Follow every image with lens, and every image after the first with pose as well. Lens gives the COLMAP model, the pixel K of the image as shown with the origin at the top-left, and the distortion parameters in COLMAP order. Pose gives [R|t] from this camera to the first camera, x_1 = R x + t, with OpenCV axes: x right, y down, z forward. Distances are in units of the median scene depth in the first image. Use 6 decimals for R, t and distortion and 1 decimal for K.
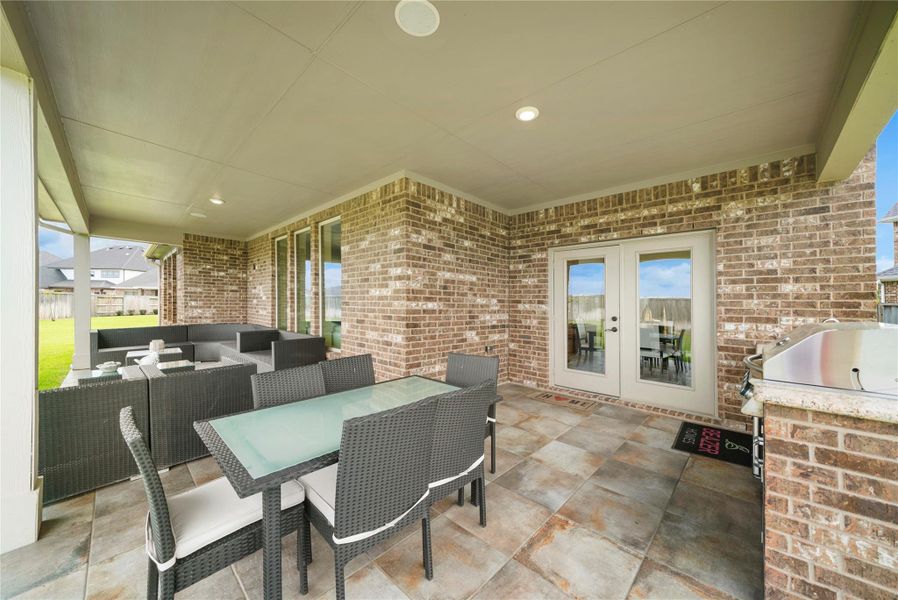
lens RADIAL K [[364.9, 0, 449.4], [0, 364.9, 295.7], [0, 0, 1]] dist [-0.000556, -0.000430]
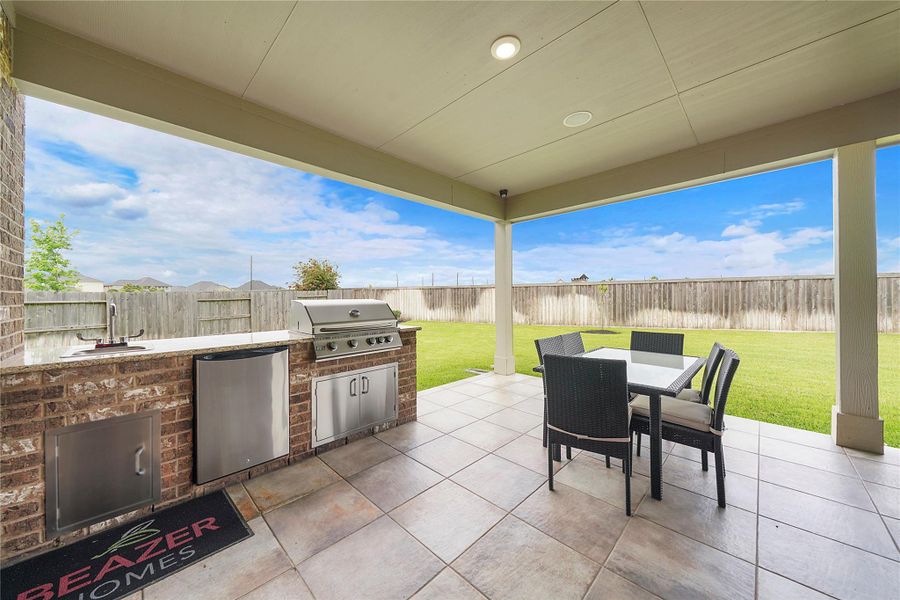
lens RADIAL K [[365.7, 0, 450.4], [0, 365.7, 295.7], [0, 0, 1]] dist [-0.000556, -0.000430]
pose [[-0.999890, 0.013120, 0.006909, 0.282583], [0.013114, 0.999914, -0.000920, 0.046034], [-0.006920, -0.000829, -0.999976, 1.519683]]
